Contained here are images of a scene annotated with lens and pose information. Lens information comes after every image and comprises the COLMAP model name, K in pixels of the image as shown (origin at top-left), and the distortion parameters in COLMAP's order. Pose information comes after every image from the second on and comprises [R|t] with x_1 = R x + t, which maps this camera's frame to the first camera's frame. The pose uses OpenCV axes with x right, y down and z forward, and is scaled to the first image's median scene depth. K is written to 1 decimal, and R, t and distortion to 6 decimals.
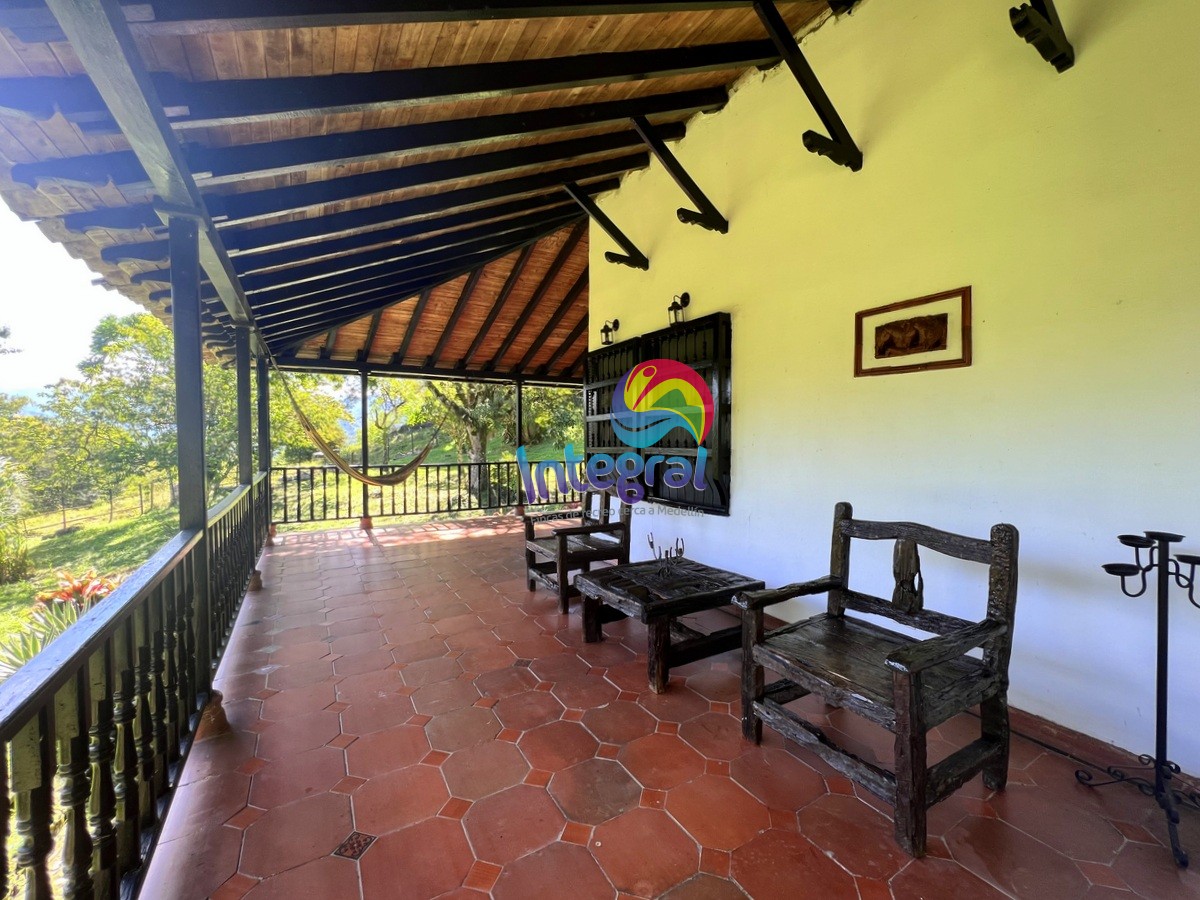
lens RADIAL K [[493.6, 0, 600.0], [0, 493.6, 450.0], [0, 0, 1]] dist [-0.001450, -0.000334]
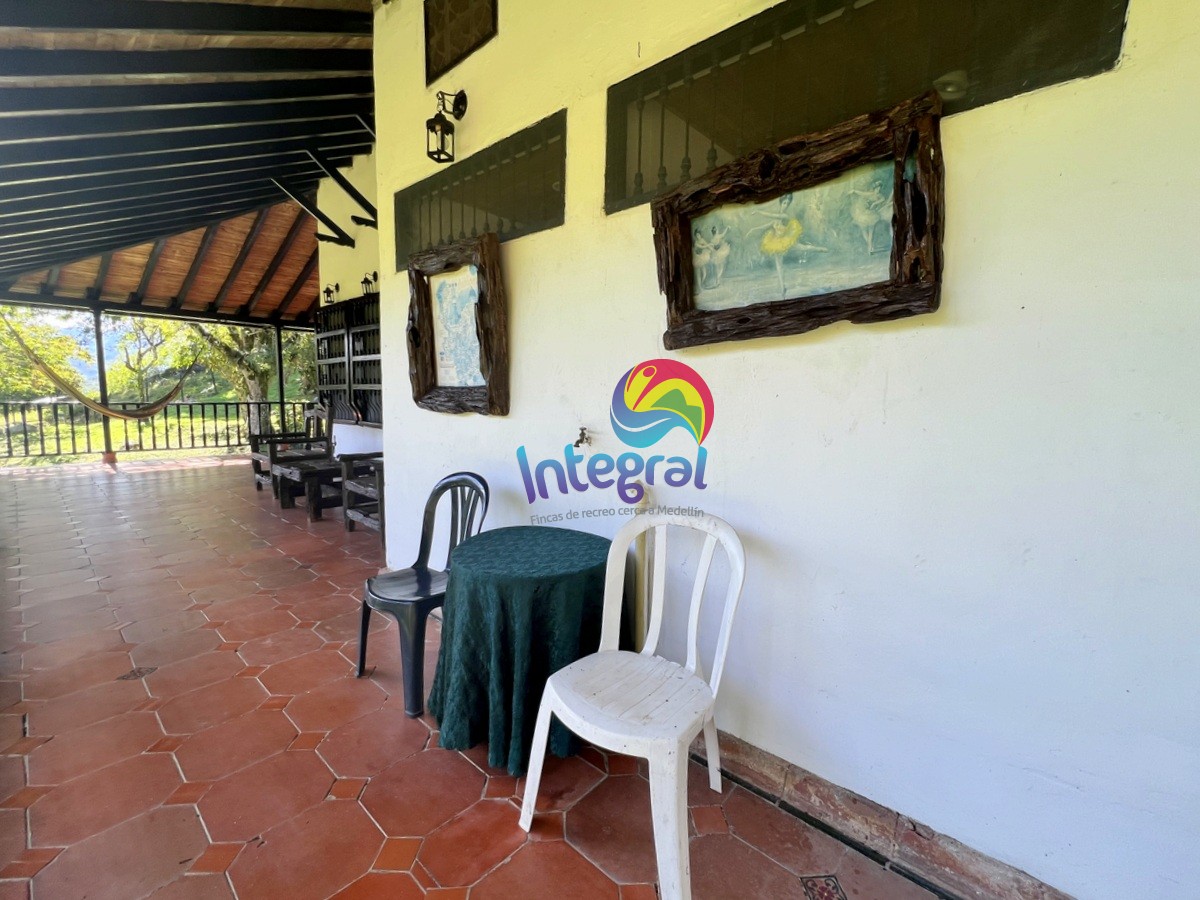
lens RADIAL K [[519.5, 0, 600.0], [0, 519.5, 450.0], [0, 0, 1]] dist [-0.021781, 0.007359]
pose [[0.952144, -0.016254, 0.305218, 0.186645], [-0.010927, 0.996137, 0.087135, 0.026555], [-0.305455, -0.086300, 0.948288, -0.348819]]
